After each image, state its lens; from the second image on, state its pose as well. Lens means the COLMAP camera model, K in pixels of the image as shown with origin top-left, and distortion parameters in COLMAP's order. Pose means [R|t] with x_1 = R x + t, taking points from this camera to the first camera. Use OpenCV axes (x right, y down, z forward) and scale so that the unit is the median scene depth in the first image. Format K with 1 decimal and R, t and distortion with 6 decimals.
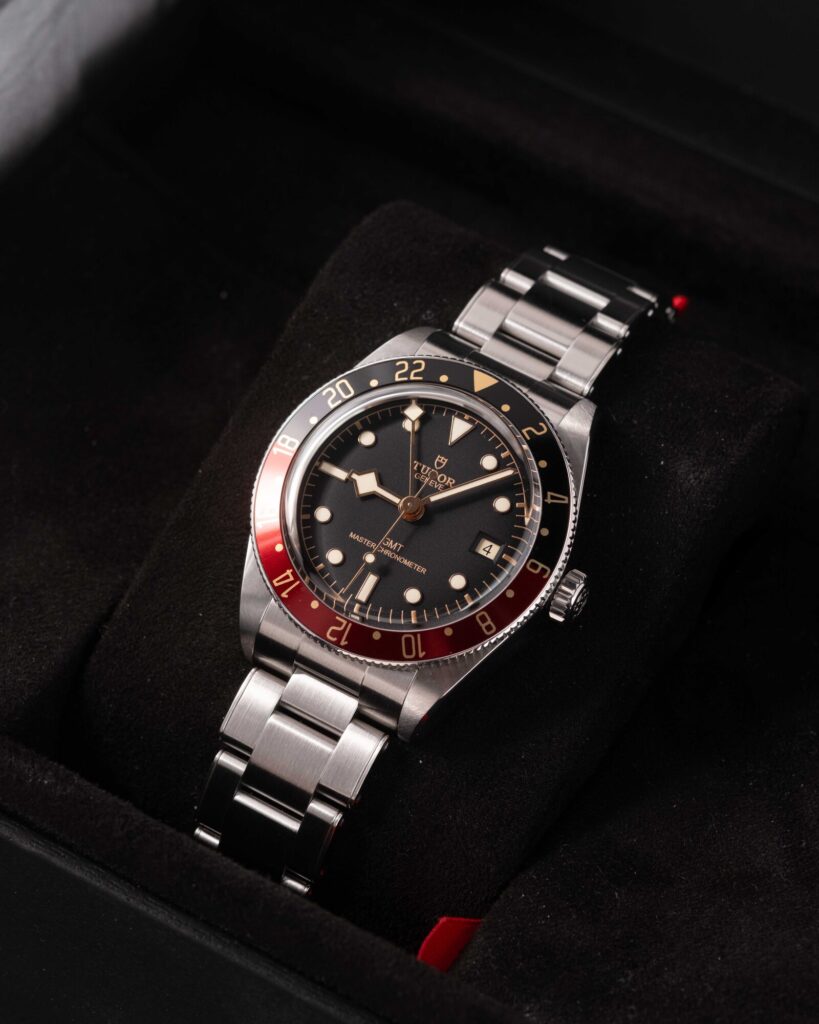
lens RADIAL K [[6513.9, 0, 362.2], [0, 6513.9, 506.4], [0, 0, 1]] dist [1.295208, 0.000000]
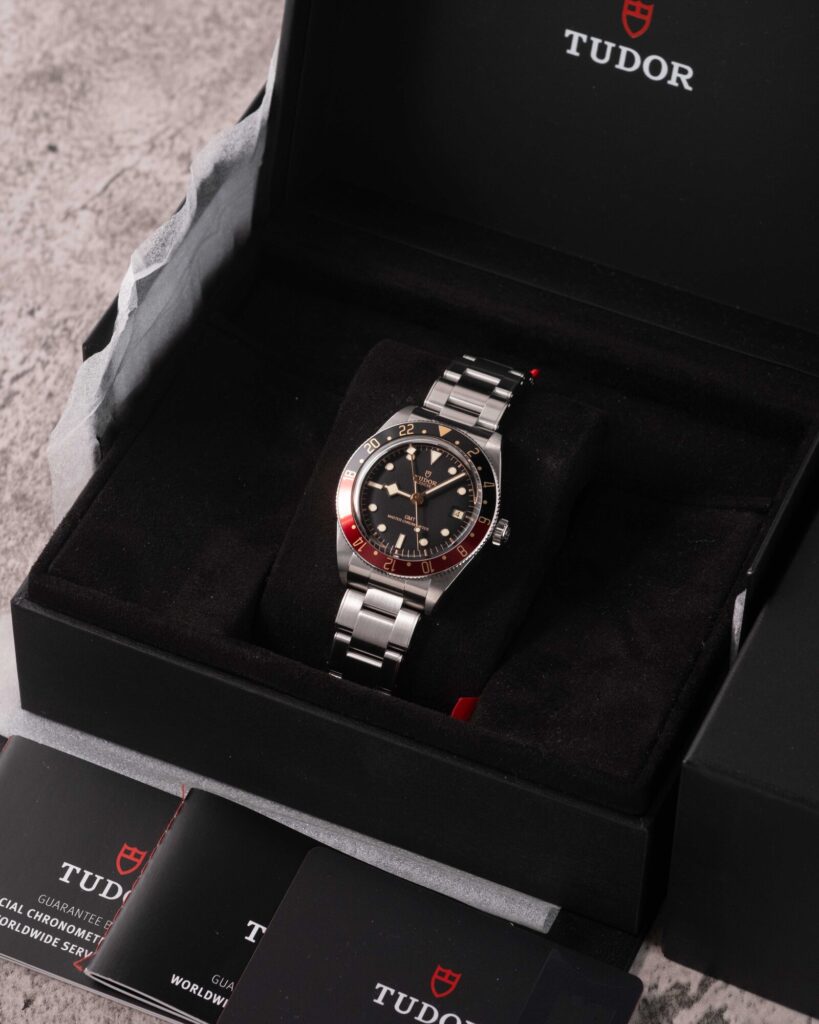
lens RADIAL K [[6513.9, 0, 410.2], [0, 6513.9, 512.2], [0, 0, 1]] dist [1.295208, 0.000000]
pose [[0.991098, -0.129785, 0.029665, -0.053665], [0.129479, 0.991509, 0.012013, -0.019702], [-0.030972, -0.008065, 0.999488, -0.981140]]
